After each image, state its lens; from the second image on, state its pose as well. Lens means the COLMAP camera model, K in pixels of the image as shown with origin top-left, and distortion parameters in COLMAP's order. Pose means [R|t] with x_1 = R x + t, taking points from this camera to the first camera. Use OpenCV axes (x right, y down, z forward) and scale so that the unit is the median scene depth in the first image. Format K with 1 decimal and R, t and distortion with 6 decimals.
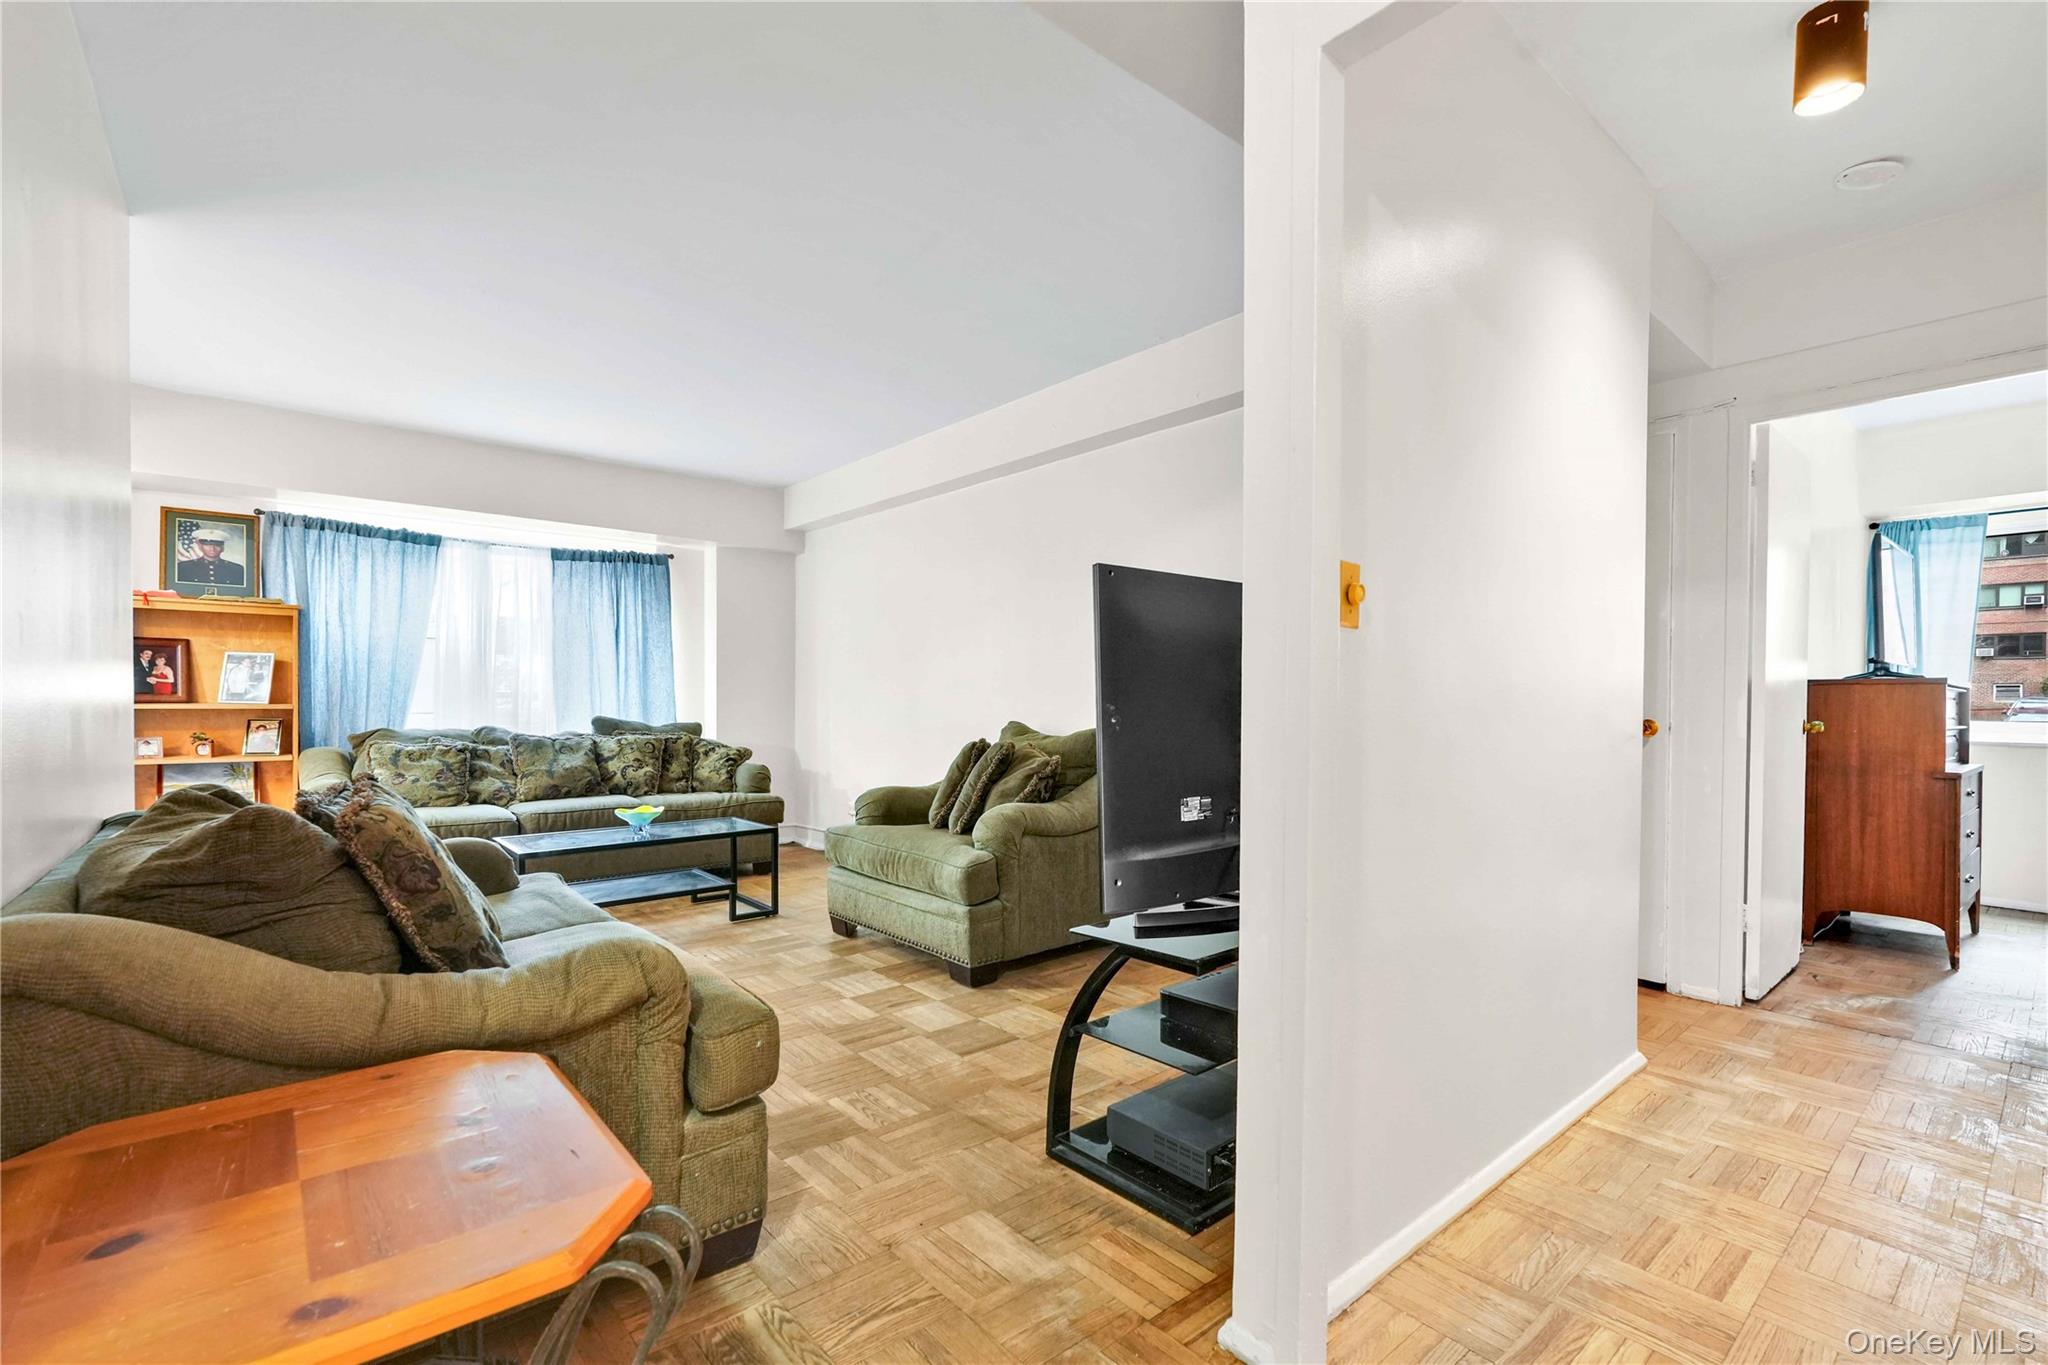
lens RADIAL K [[909.7, 0, 1013.8], [0, 909.7, 713.8], [0, 0, 1]] dist [-0.003884, 0.000900]
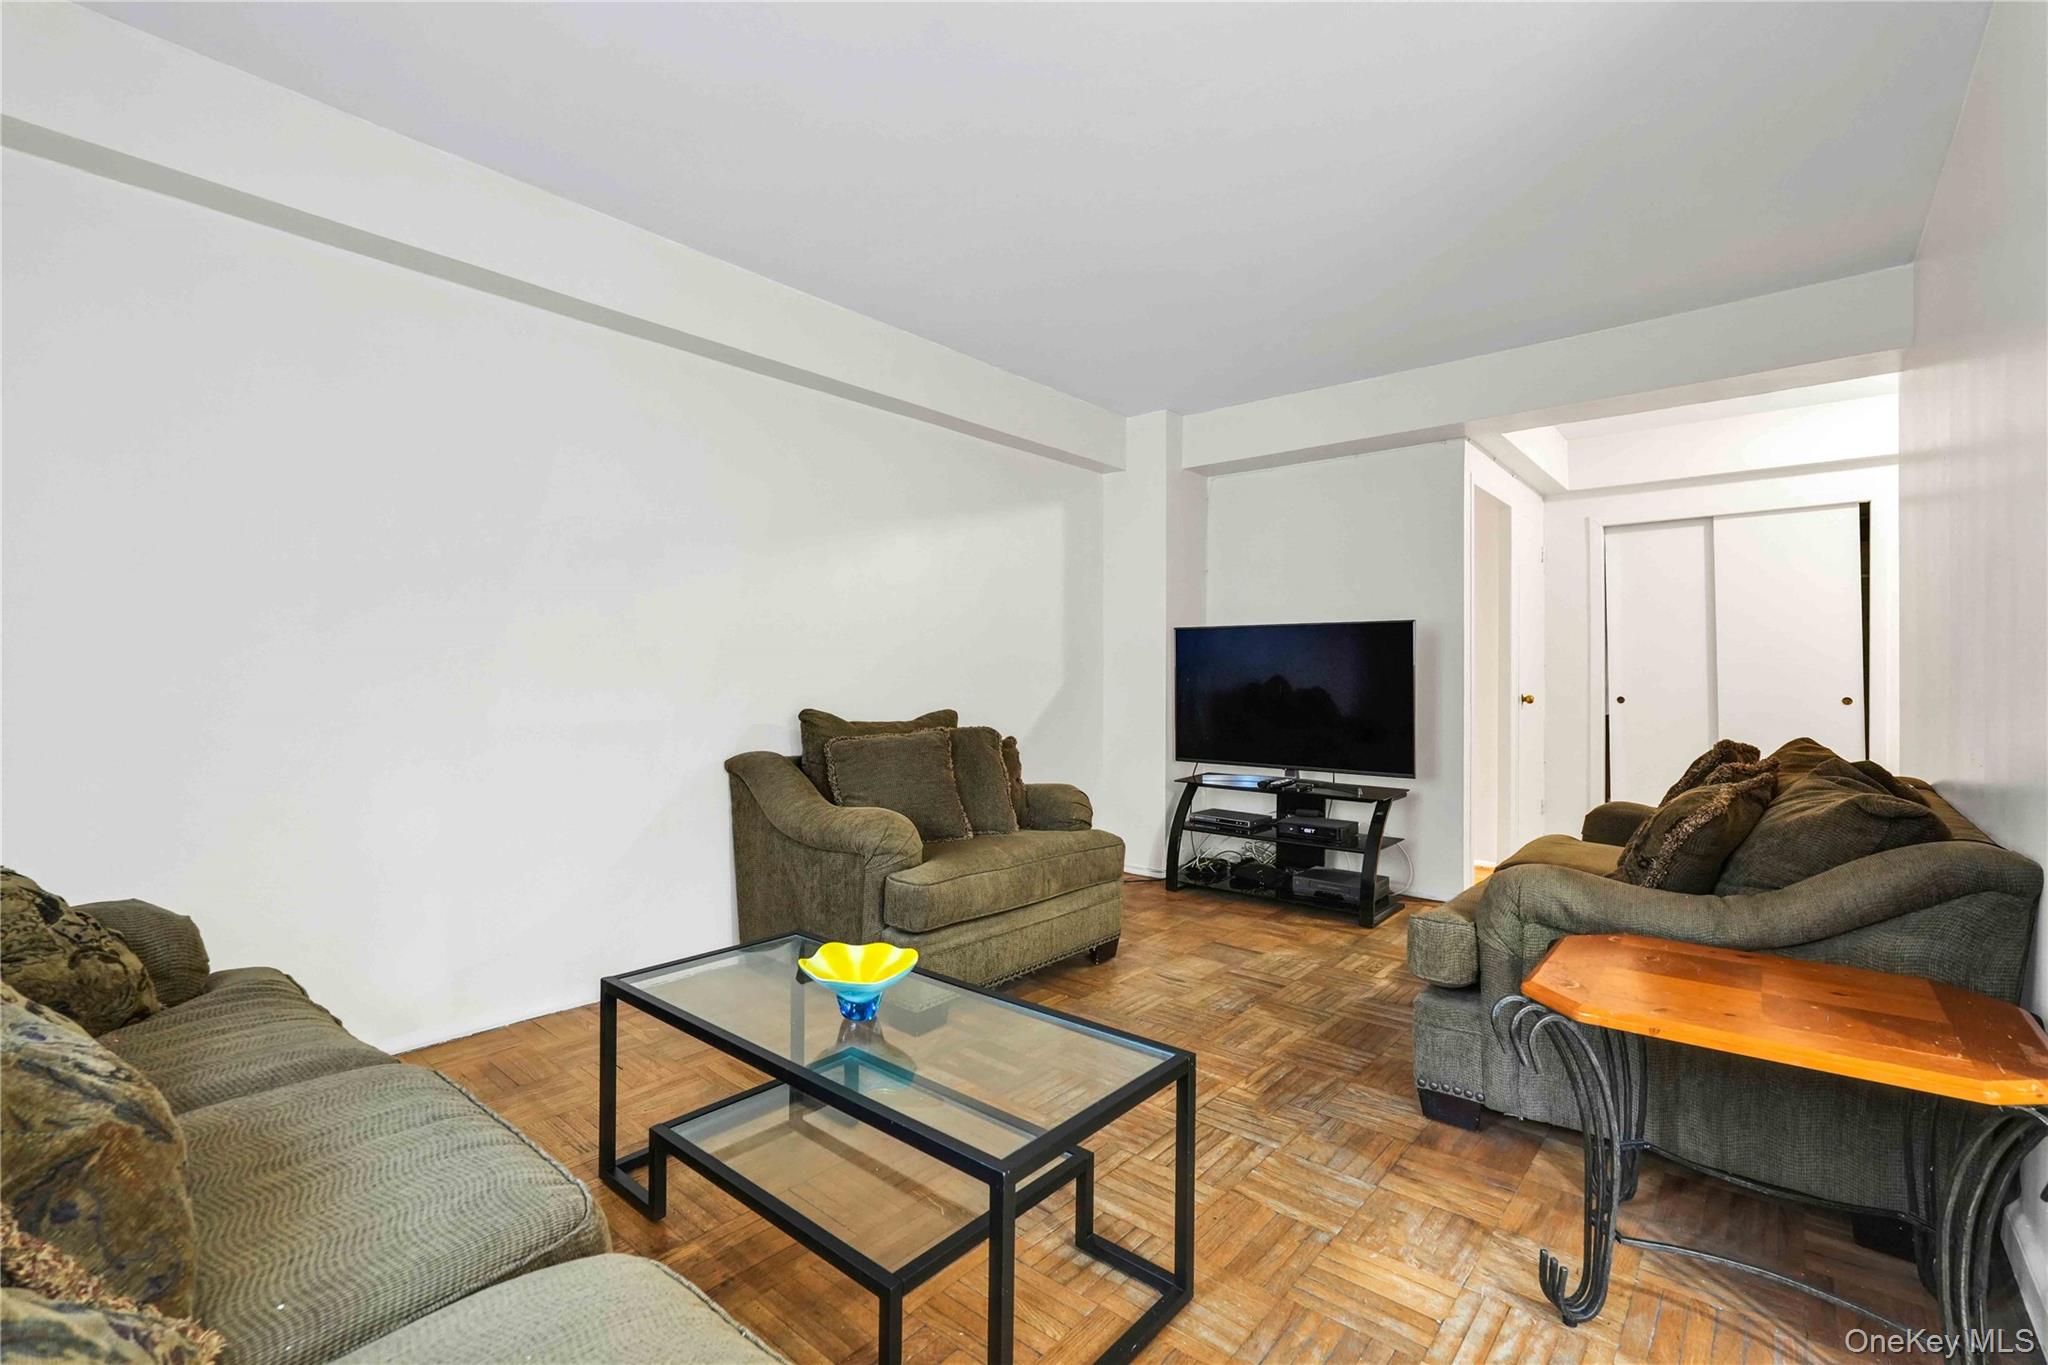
lens RADIAL K [[910.1, 0, 1016.3], [0, 910.1, 698.1], [0, 0, 1]] dist [-0.017330, 0.008828]
pose [[-0.163193, -0.025701, 0.986259, -0.757149], [0.014666, 0.999487, 0.028473, -0.022940], [-0.986485, 0.019111, -0.162732, 0.913665]]
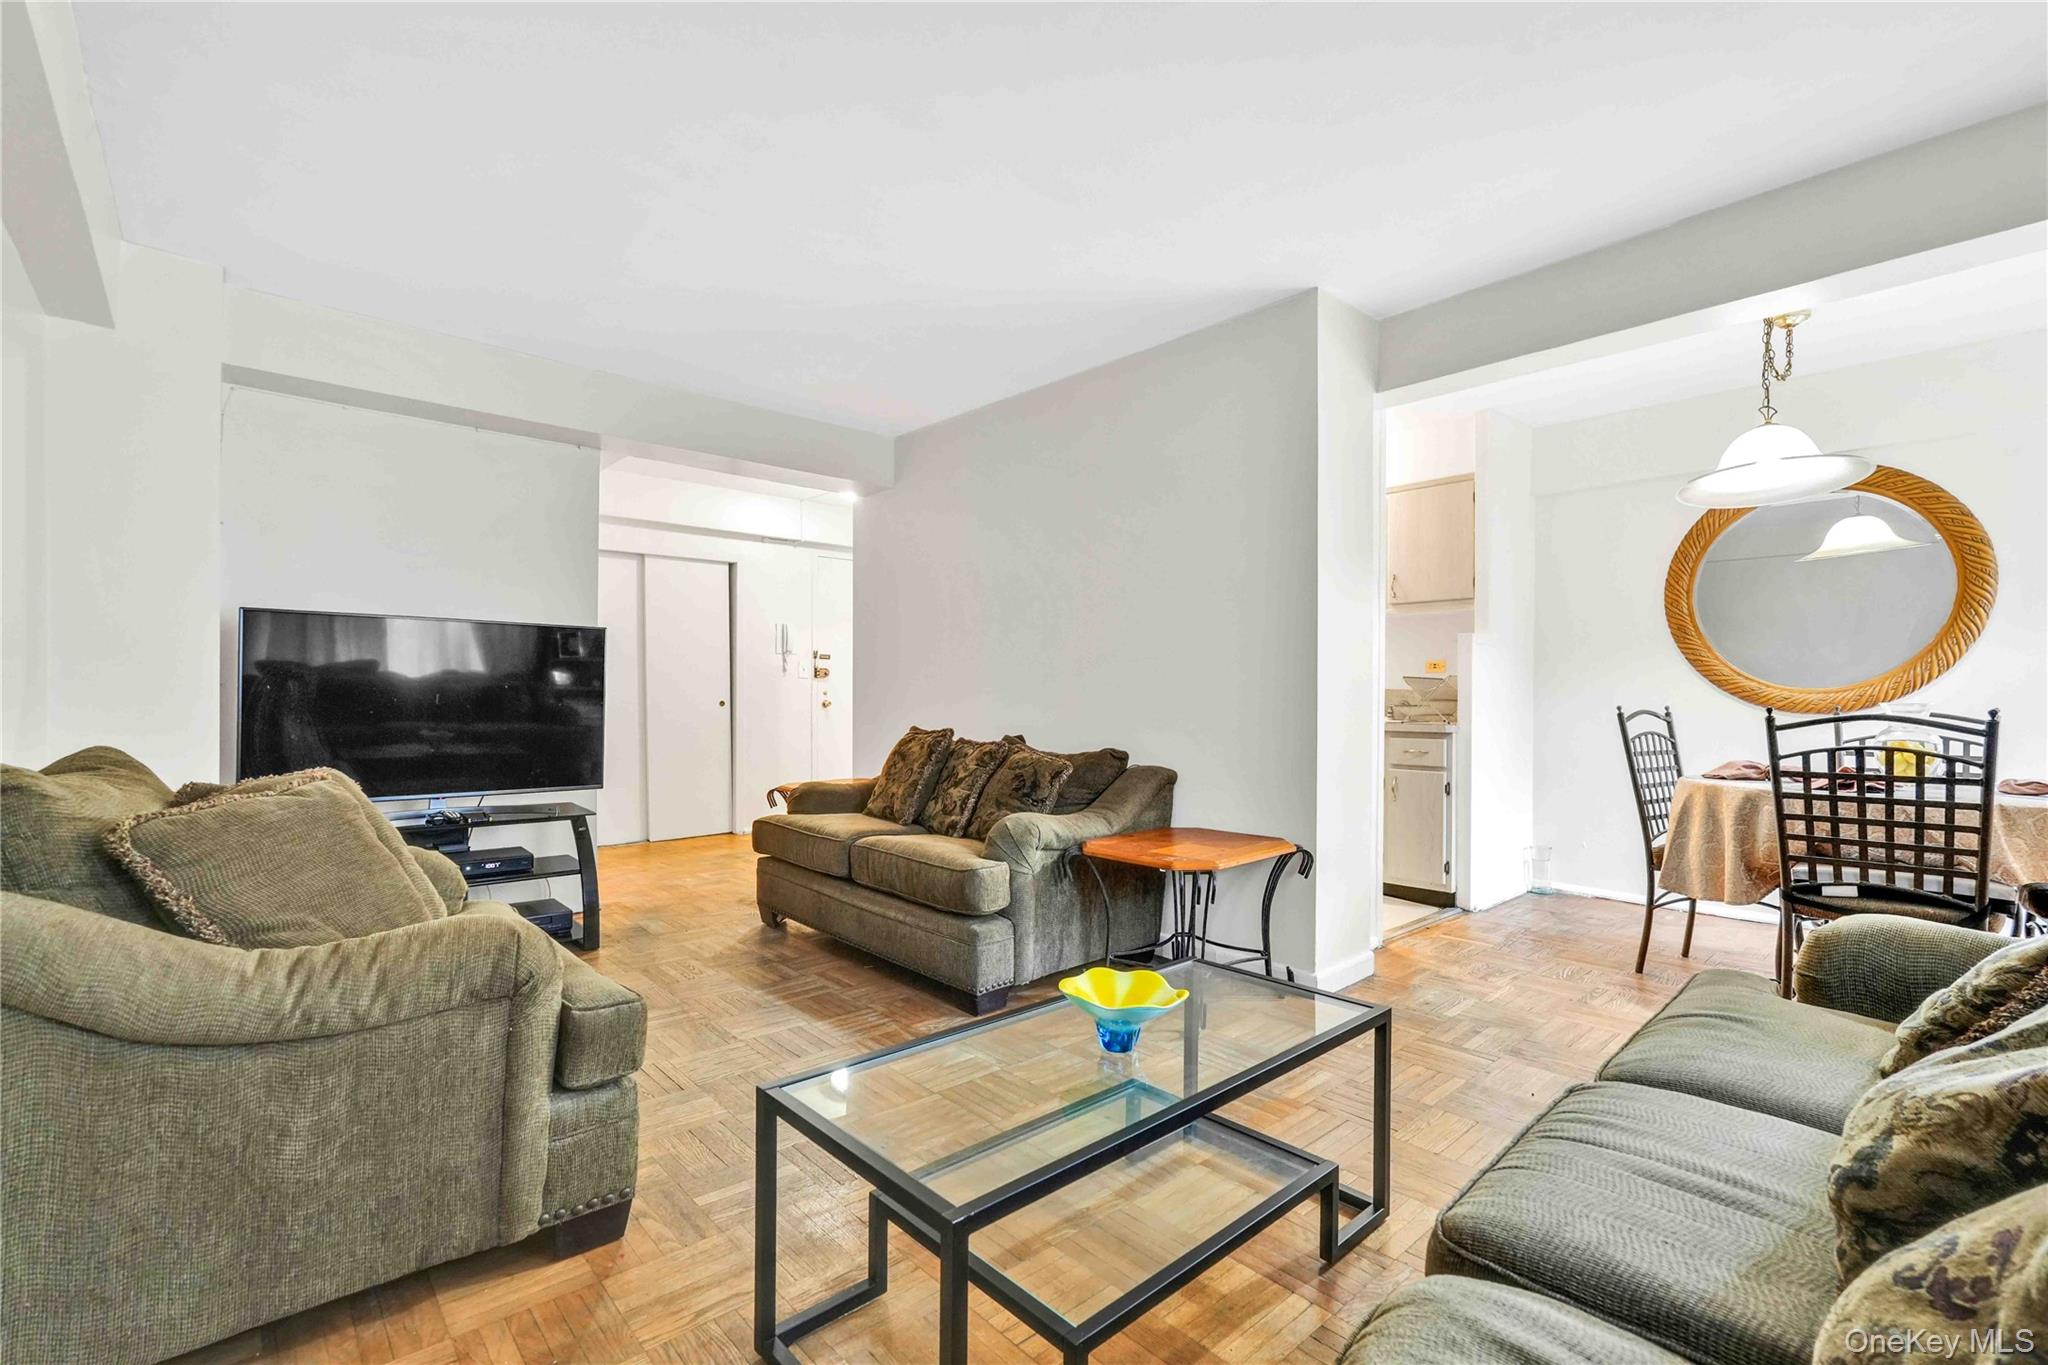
lens RADIAL K [[910.1, 0, 1016.3], [0, 910.1, 698.1], [0, 0, 1]] dist [-0.017330, 0.008828]
pose [[-0.999391, -0.010748, -0.033192, -0.316685], [-0.011559, 0.999637, 0.024322, -0.024610], [0.032918, 0.024691, -0.999153, 1.270097]]
